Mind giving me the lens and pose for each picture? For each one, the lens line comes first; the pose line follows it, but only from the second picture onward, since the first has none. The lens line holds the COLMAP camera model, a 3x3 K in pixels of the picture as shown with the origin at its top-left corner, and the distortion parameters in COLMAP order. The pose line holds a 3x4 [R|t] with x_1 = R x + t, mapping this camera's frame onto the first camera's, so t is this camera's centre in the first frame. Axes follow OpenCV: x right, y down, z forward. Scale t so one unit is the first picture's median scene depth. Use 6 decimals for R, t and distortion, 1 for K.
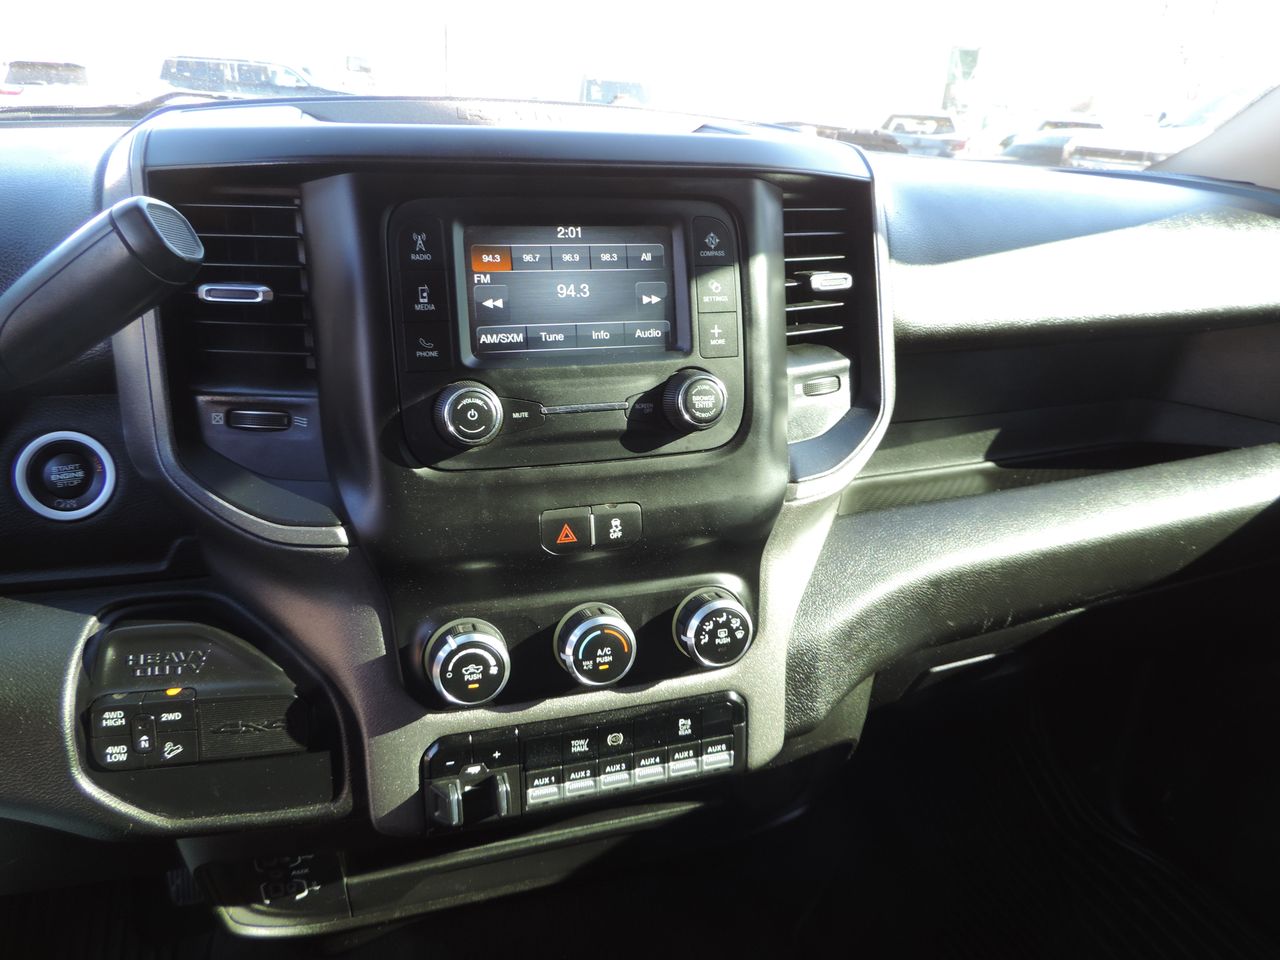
lens RADIAL K [[916.3, 0, 636.1], [0, 916.3, 487.3], [0, 0, 1]] dist [0.010881, 0.004853]
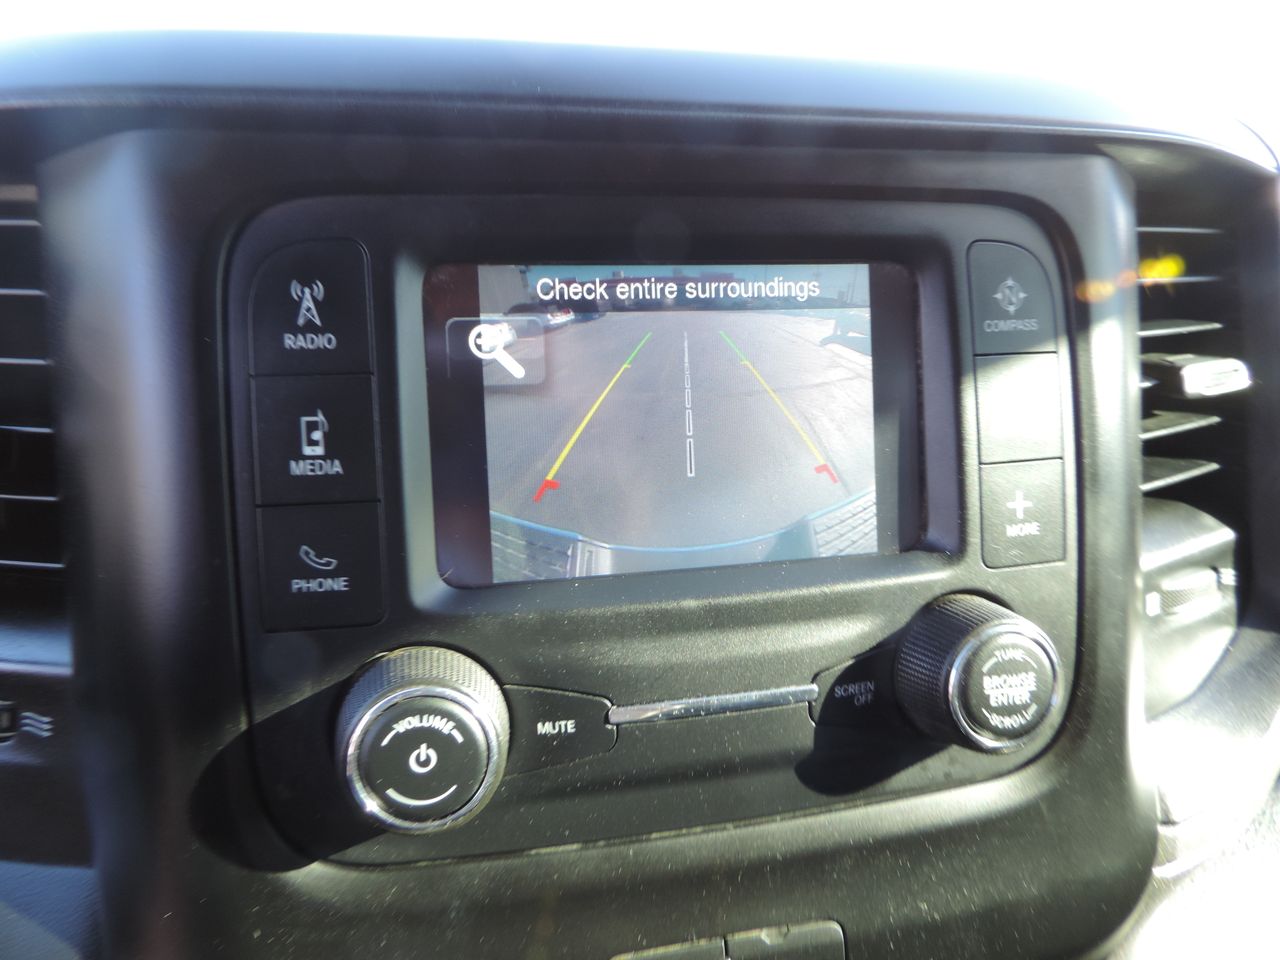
lens RADIAL K [[916.3, 0, 645.3], [0, 916.3, 476.5], [0, 0, 1]] dist [0.010881, 0.004853]
pose [[0.997616, 0.008420, -0.068489, -0.052377], [-0.012829, 0.997855, -0.064192, -0.141087], [0.067802, 0.064918, 0.995585, 0.516303]]
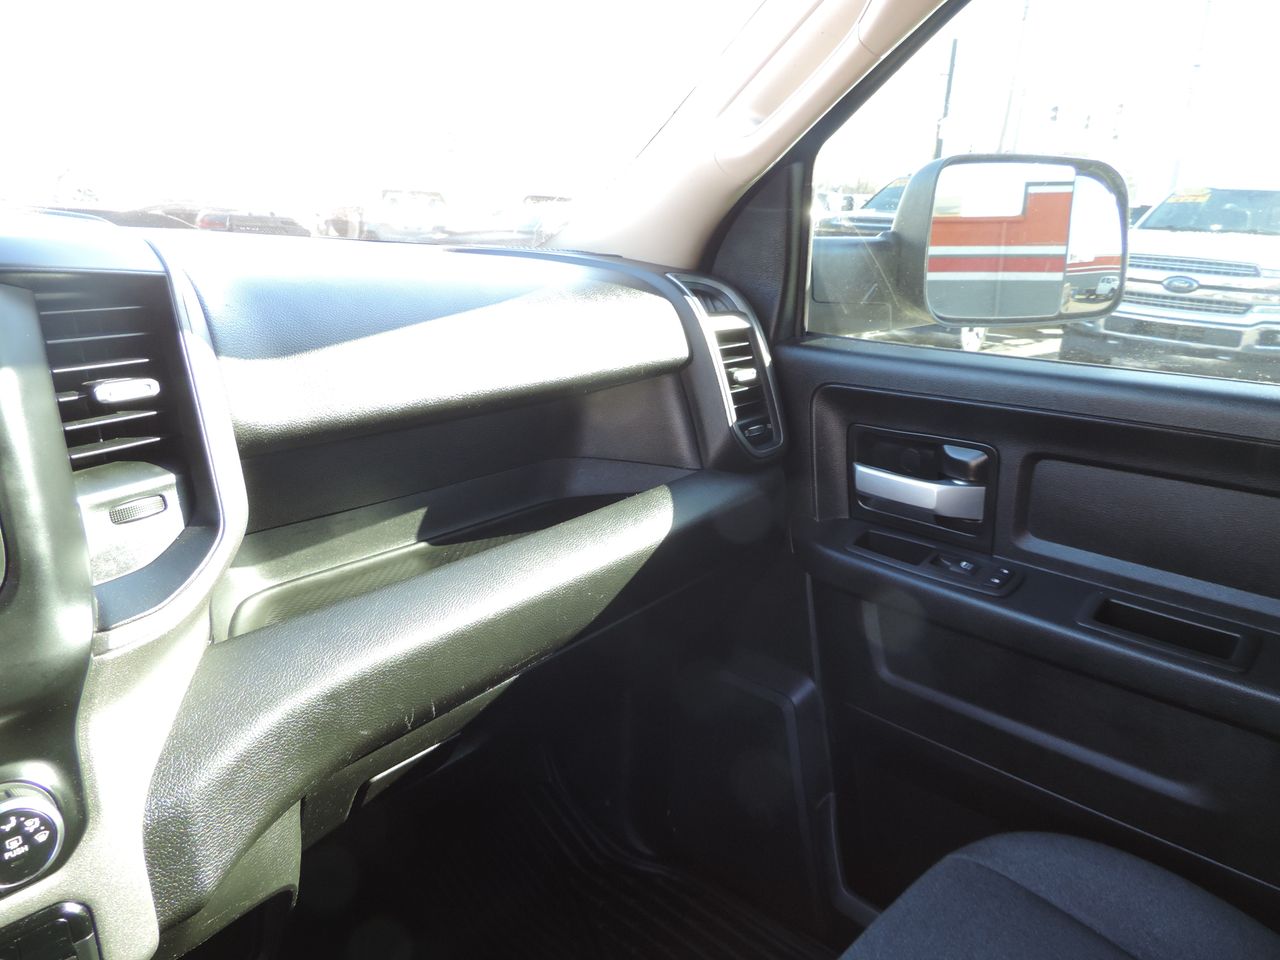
lens RADIAL K [[916.3, 0, 630.5], [0, 916.3, 482.2], [0, 0, 1]] dist [0.010881, 0.004853]
pose [[0.892185, -0.138604, 0.429877, 0.257662], [0.169926, 0.984830, -0.035135, -0.027620], [-0.418486, 0.104394, 0.902204, 0.025014]]
